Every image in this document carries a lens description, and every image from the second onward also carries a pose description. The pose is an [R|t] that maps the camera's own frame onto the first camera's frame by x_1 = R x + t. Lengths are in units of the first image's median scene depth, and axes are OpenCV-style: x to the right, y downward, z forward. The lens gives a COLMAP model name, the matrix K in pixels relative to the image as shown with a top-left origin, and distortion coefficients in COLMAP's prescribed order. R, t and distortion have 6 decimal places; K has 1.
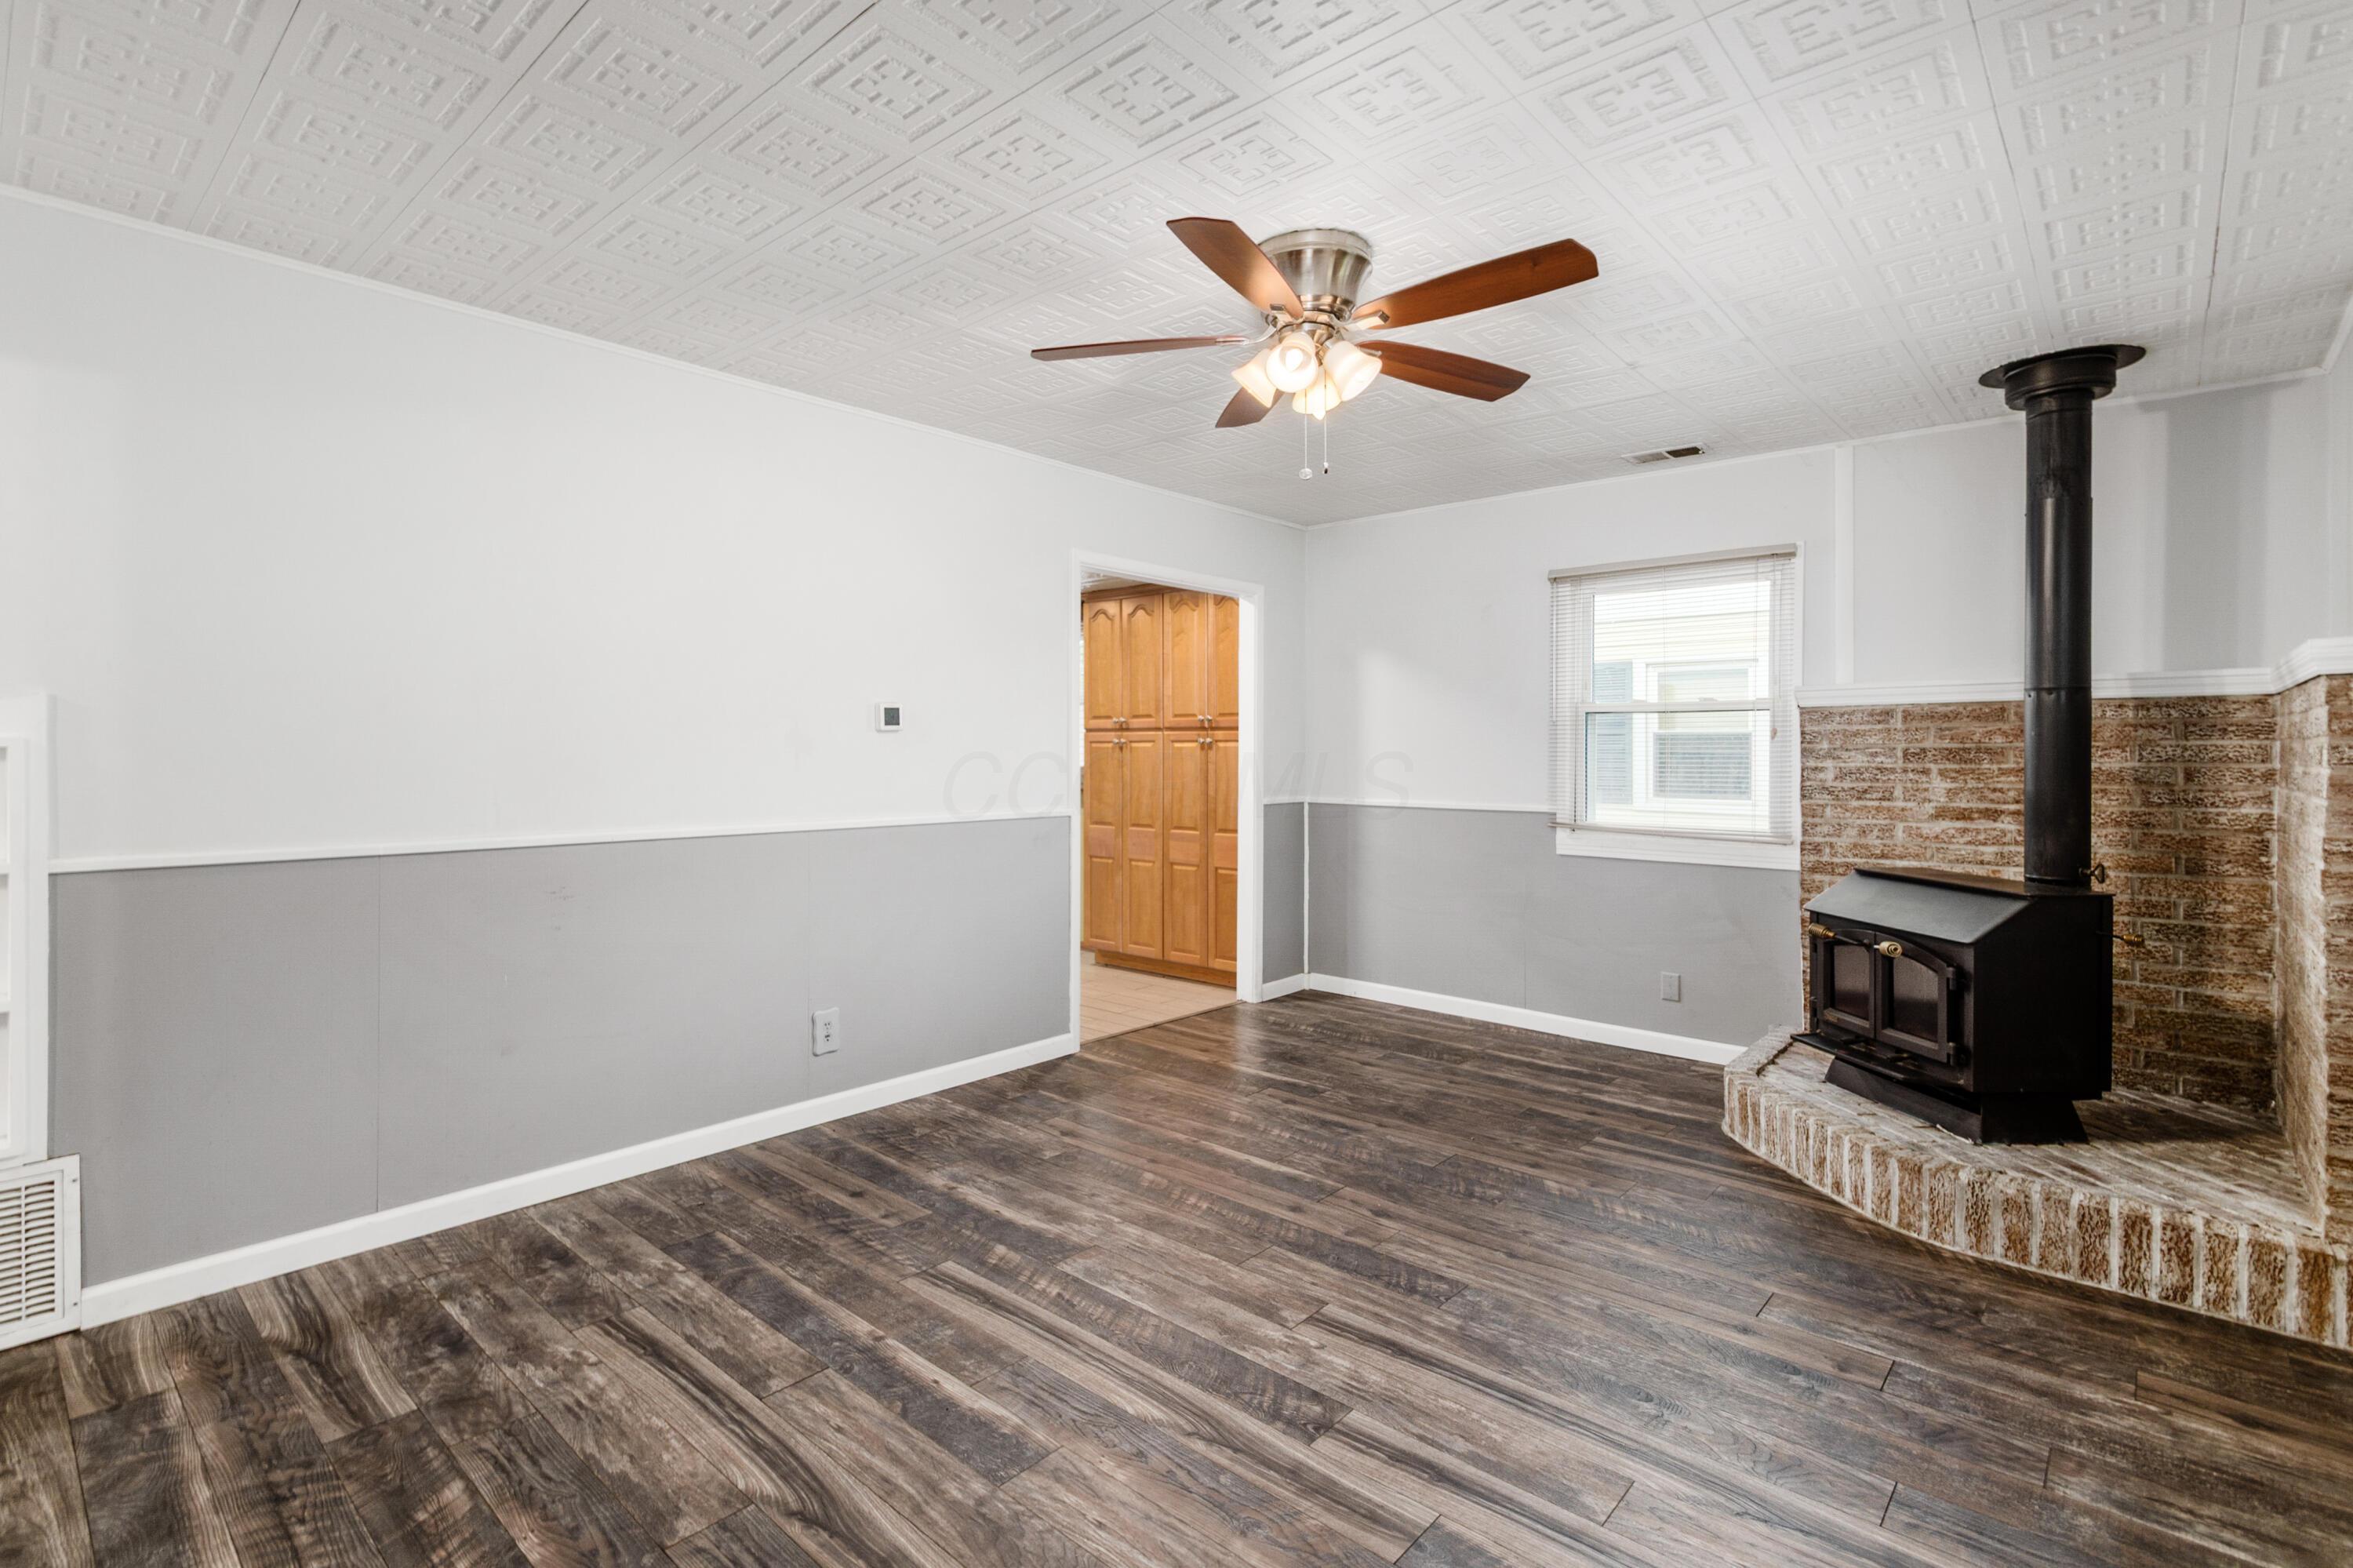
lens RADIAL K [[1049.6, 0, 1172.2], [0, 1049.6, 768.9], [0, 0, 1]] dist [0.009262, -0.006946]
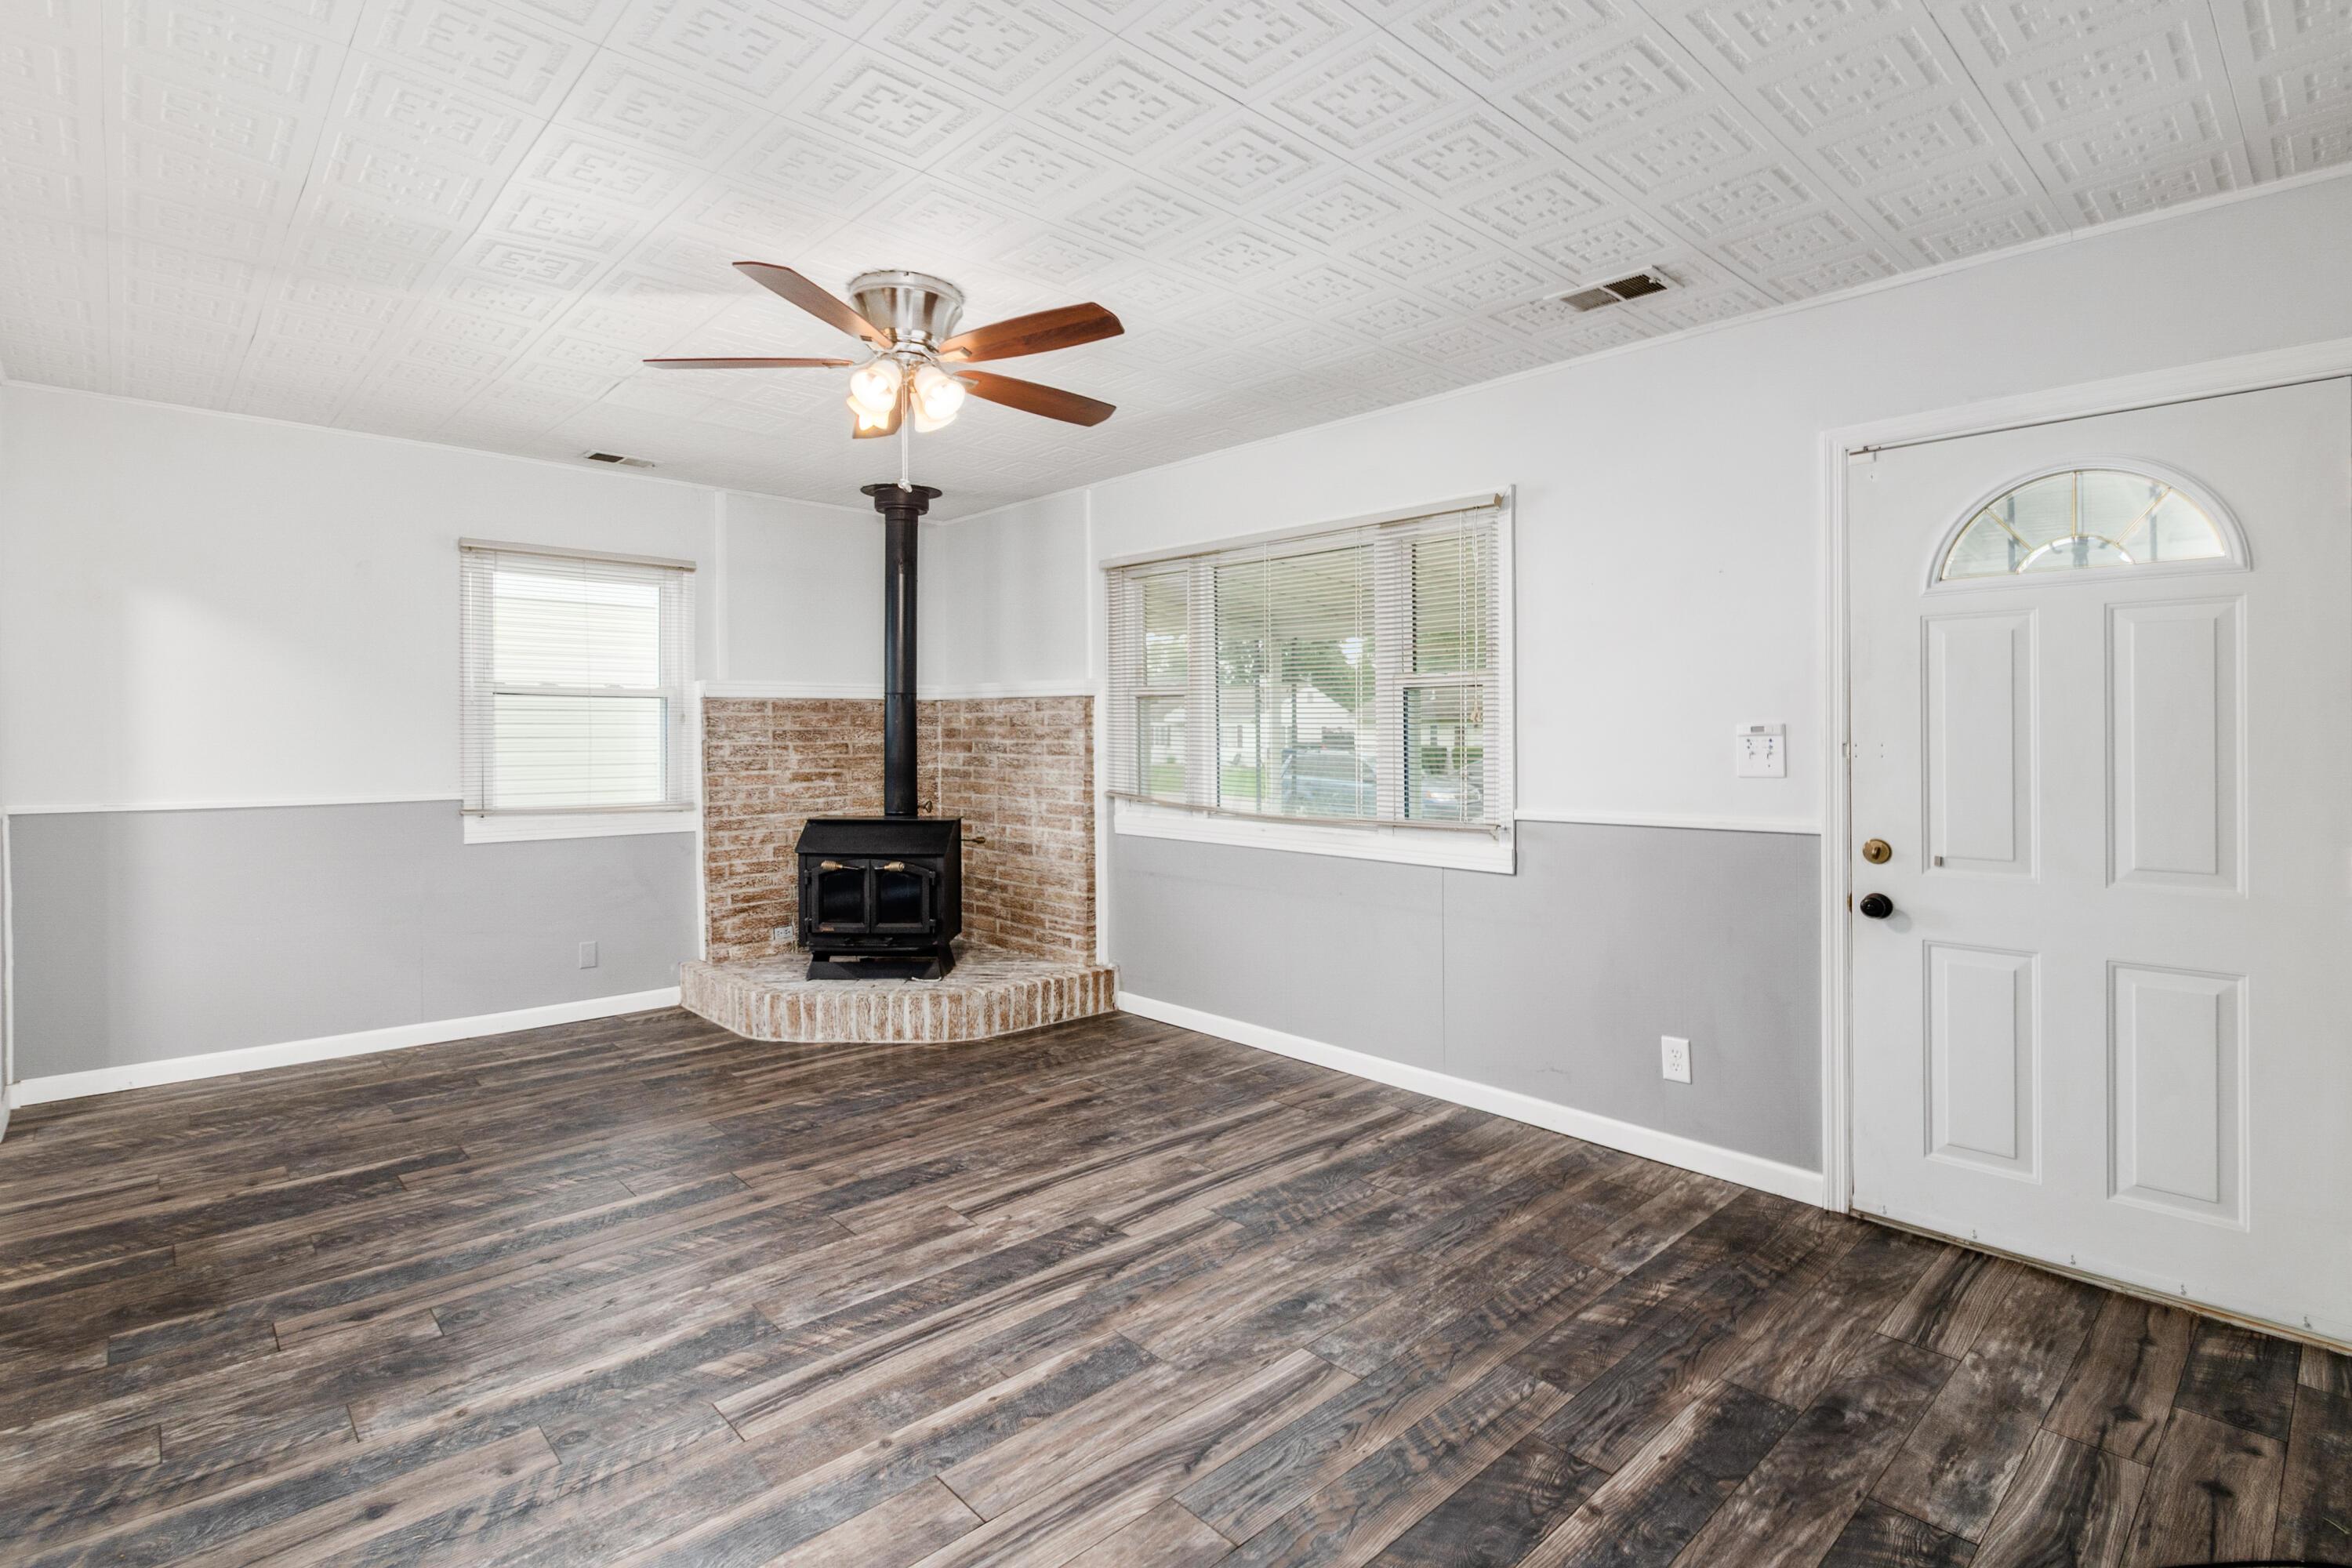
lens RADIAL K [[1078.4, 0, 1068.0], [0, 1078.4, 742.4], [0, 0, 1]] dist [0.000016, 0.000039]
pose [[0.173902, -0.009231, 0.984720, -0.878329], [0.016028, 0.999850, 0.006543, -0.010956], [-0.984632, 0.014645, 0.174024, 0.569606]]
